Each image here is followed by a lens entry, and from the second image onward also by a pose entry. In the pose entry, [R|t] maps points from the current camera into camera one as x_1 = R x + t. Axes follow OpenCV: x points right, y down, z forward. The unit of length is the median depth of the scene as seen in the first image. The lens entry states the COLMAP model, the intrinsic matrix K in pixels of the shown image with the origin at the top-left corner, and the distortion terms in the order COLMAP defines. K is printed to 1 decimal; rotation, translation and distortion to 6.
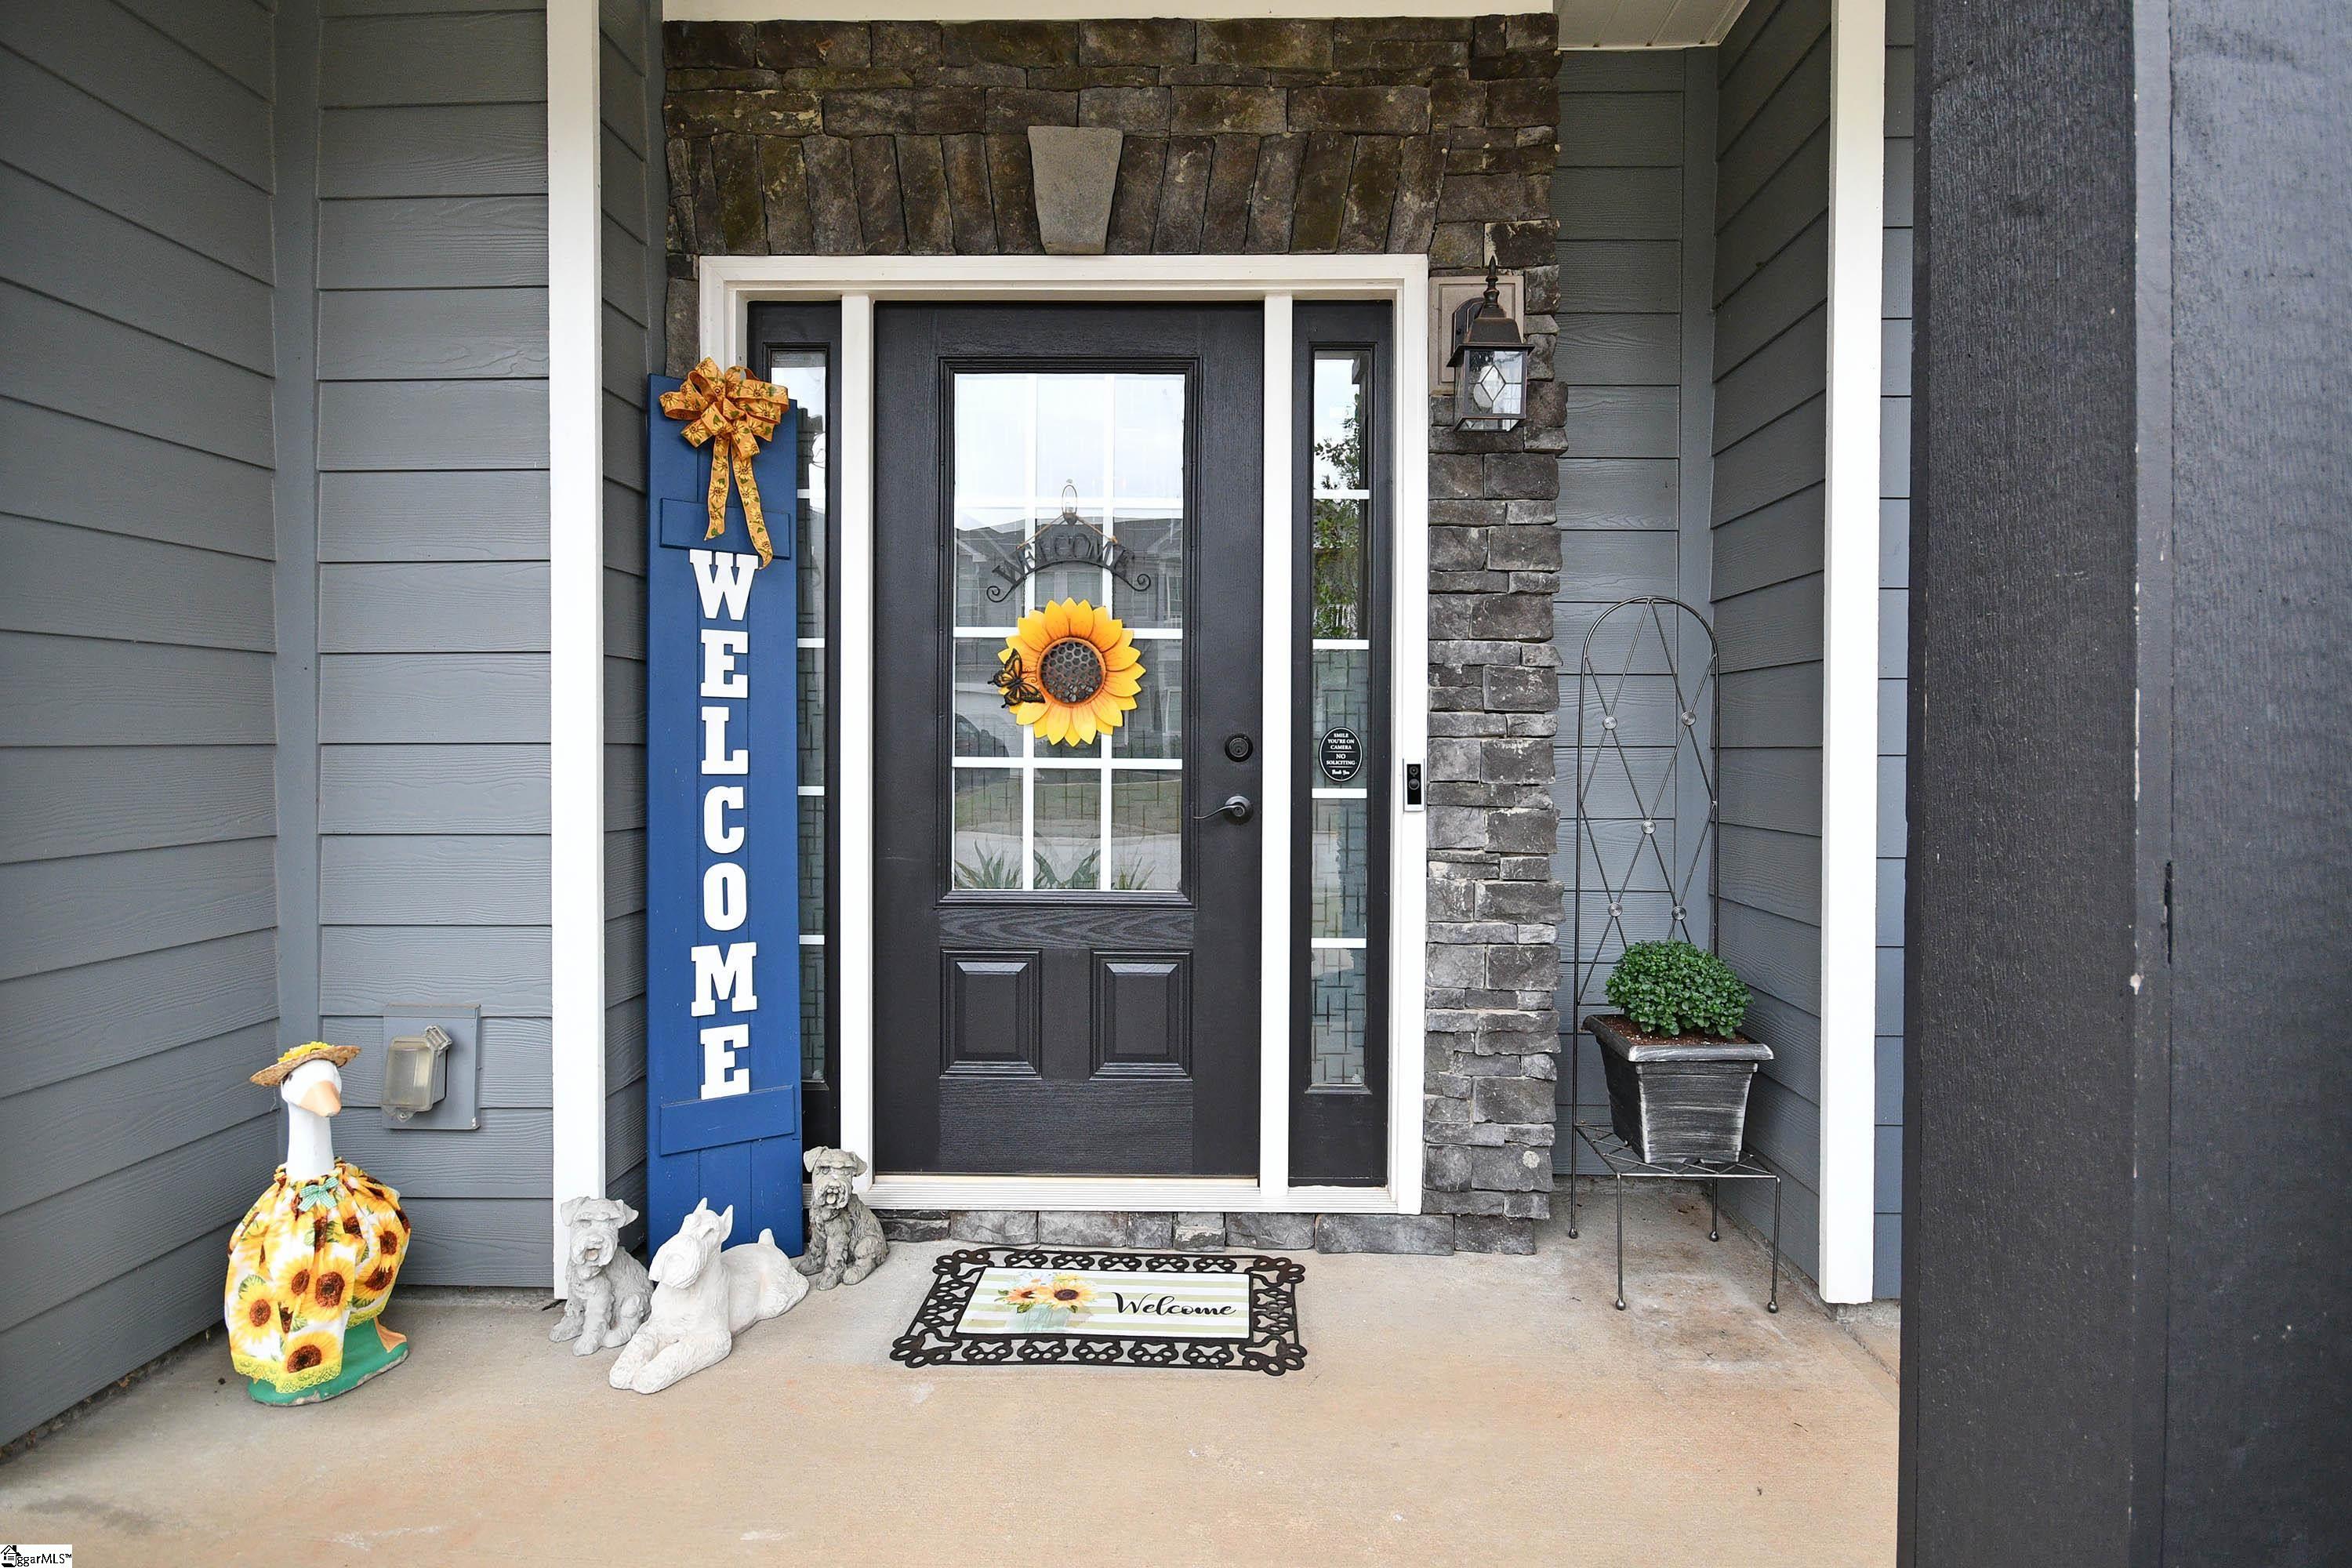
lens RADIAL K [[1153.5, 0, 1203.9], [0, 1153.5, 742.4], [0, 0, 1]] dist [0.003744, 0.000357]
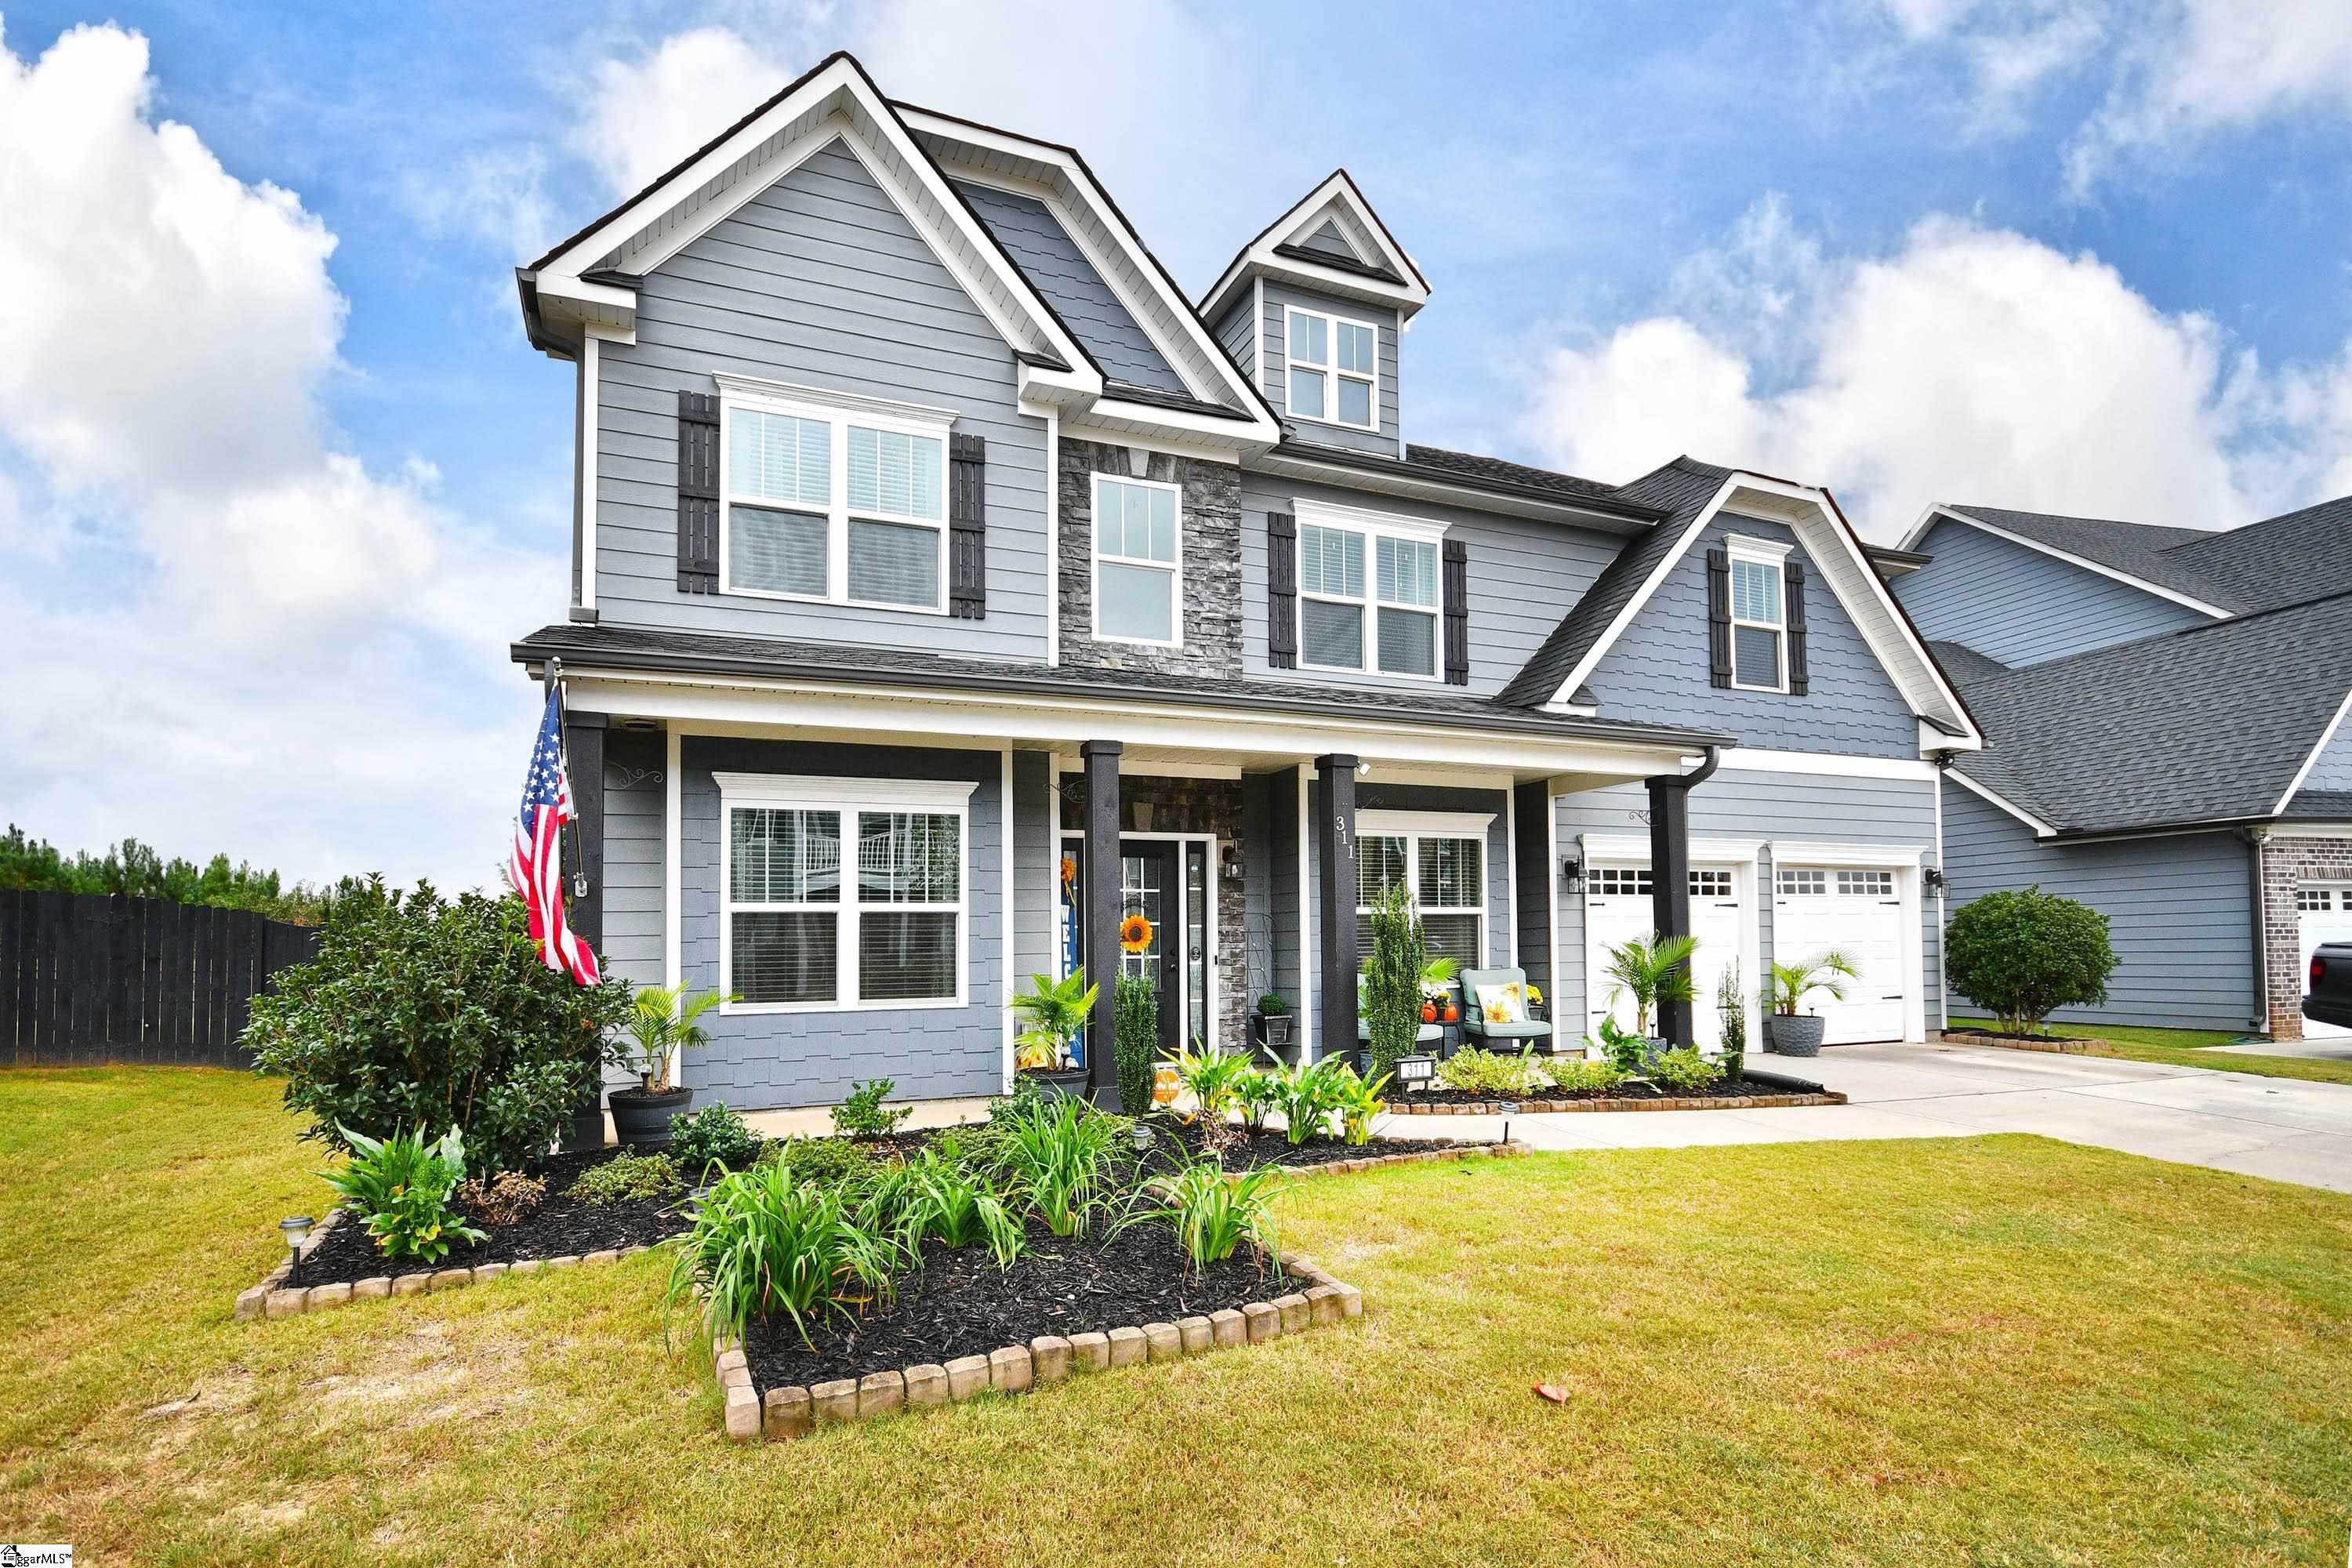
lens RADIAL K [[1171.5, 0, 1079.8], [0, 1171.5, 910.6], [0, 0, 1]] dist [-0.003508, -0.000039]
pose [[0.908754, -0.002834, 0.417323, -2.046494], [0.016807, 0.999414, -0.029811, -0.024910], [-0.416994, 0.034105, 0.908269, -2.668646]]
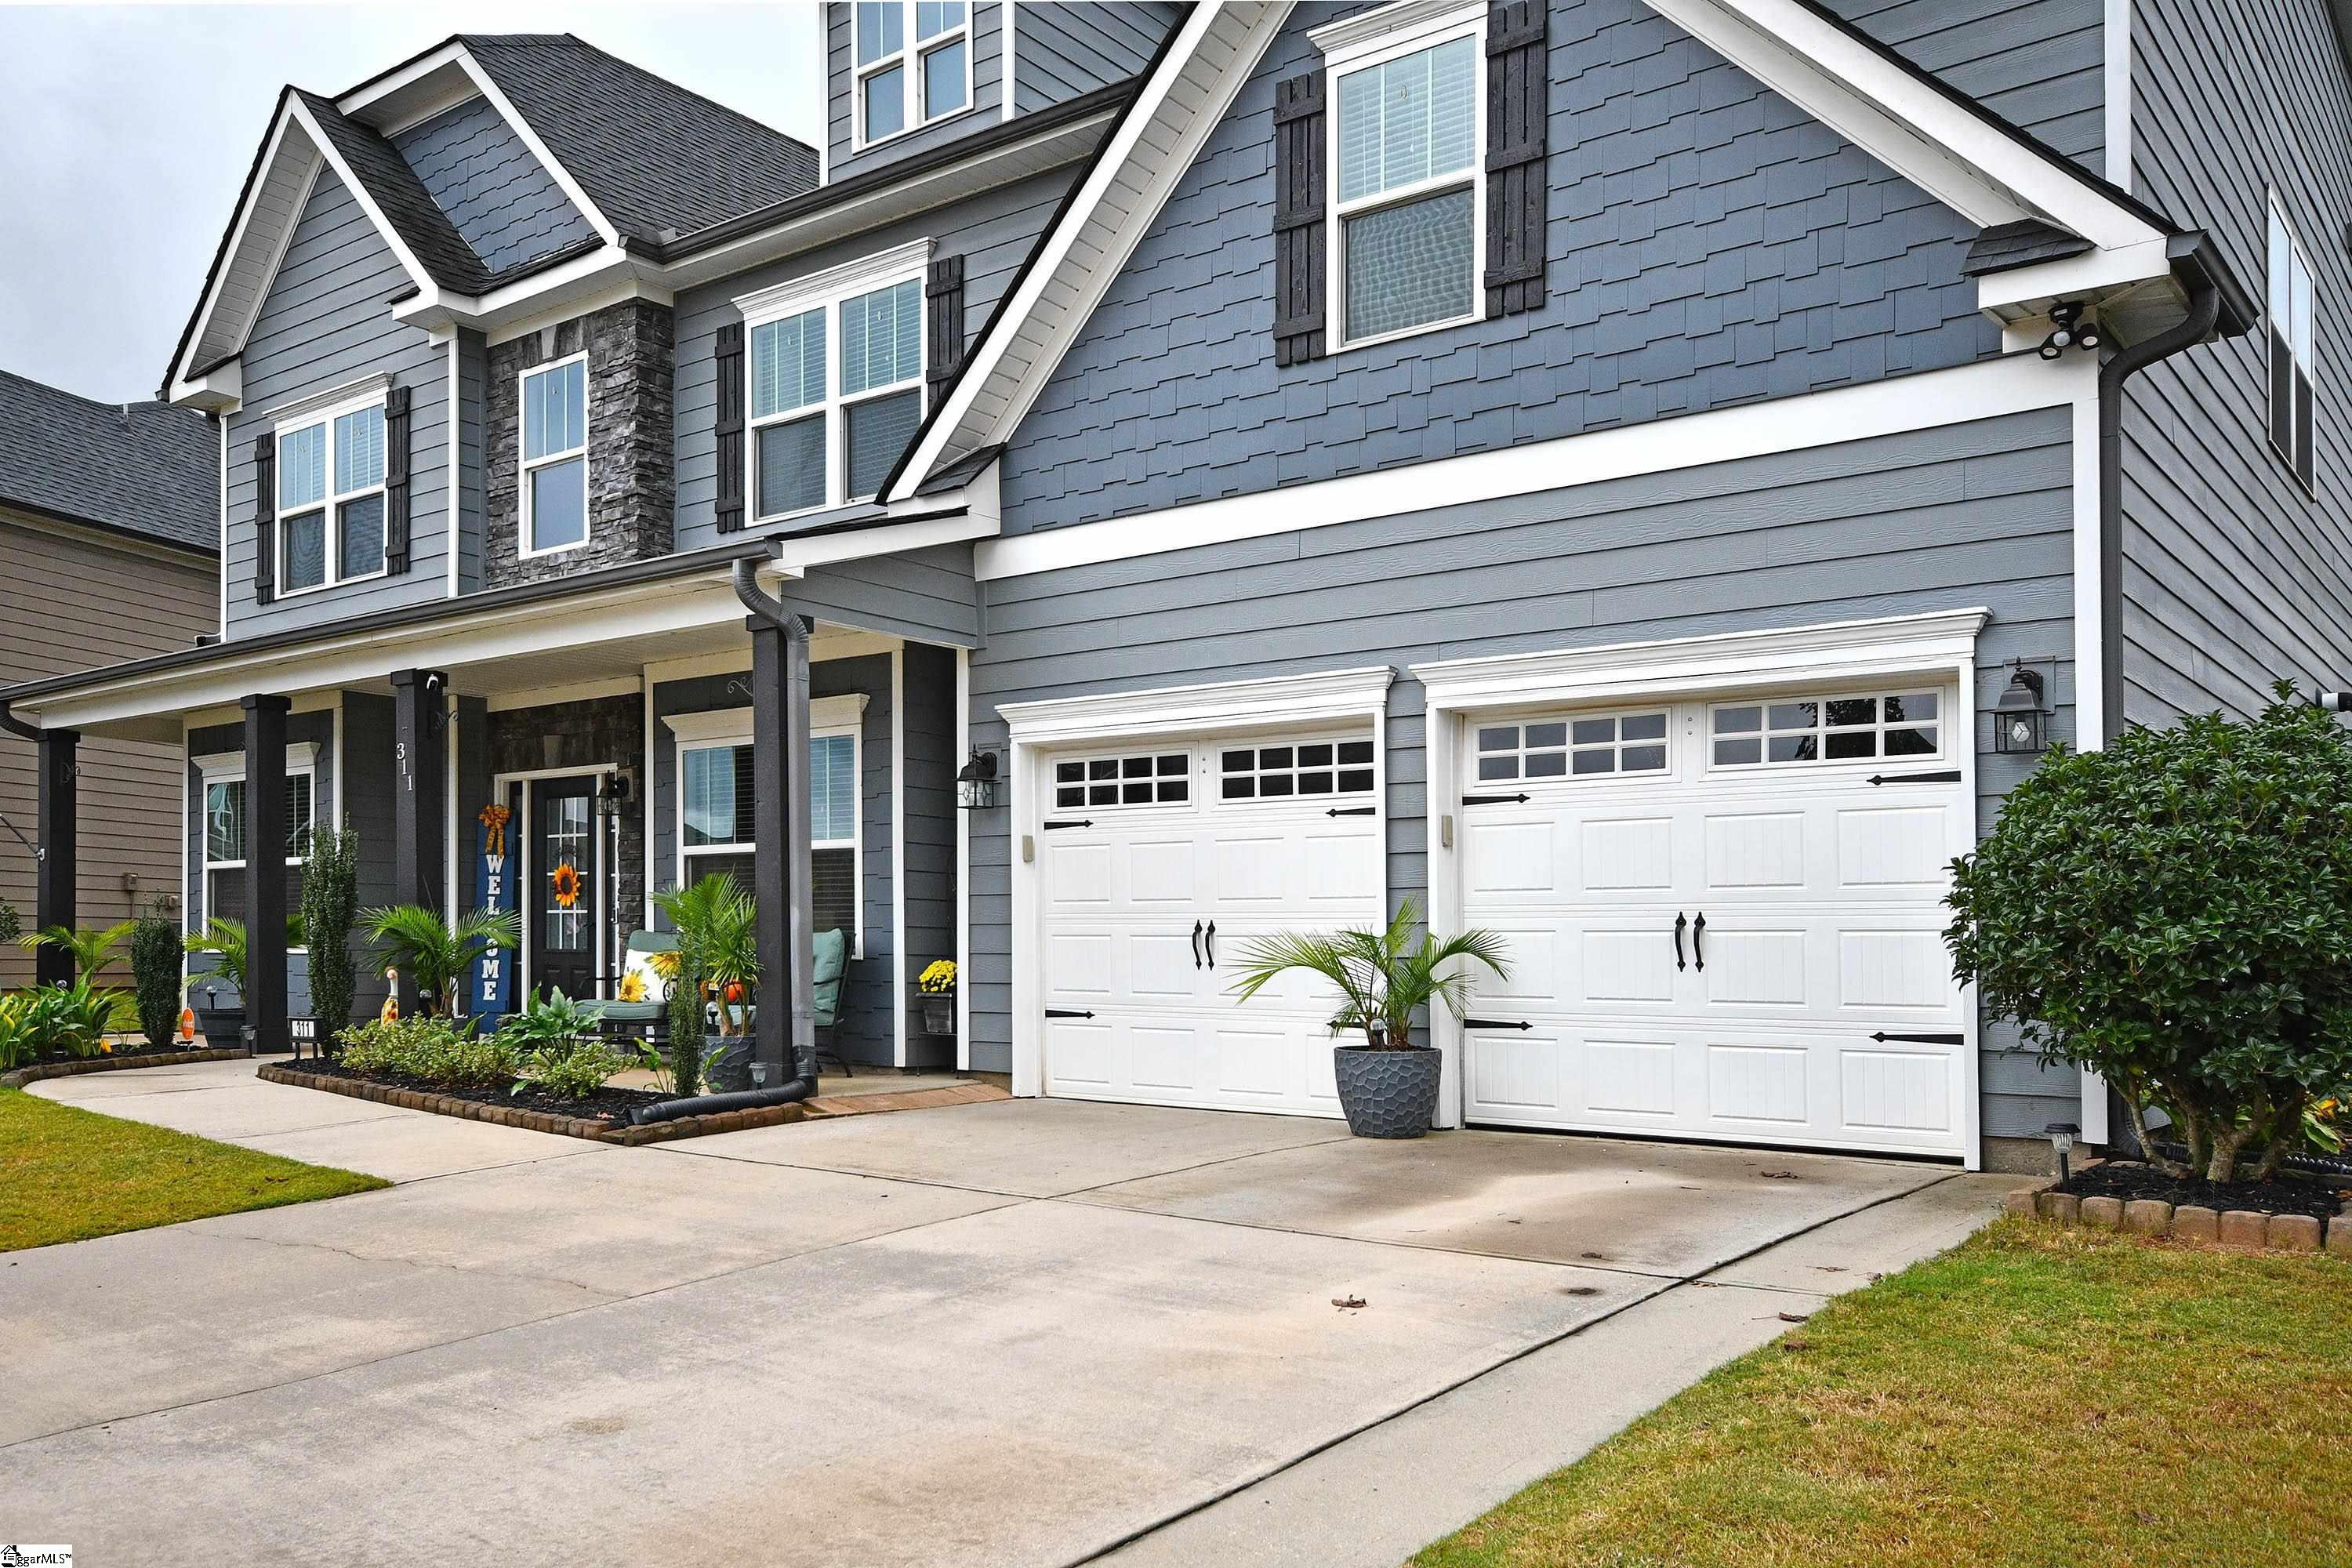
lens RADIAL K [[1889.1, 0, 1190.6], [0, 1889.1, 948.0], [0, 0, 1]] dist [0.016194, -0.002680]
pose [[0.811473, -0.001440, -0.584387, 4.925018], [-0.002937, 0.999974, -0.006543, 0.166277], [0.584382, 0.007026, 0.811448, -2.611788]]
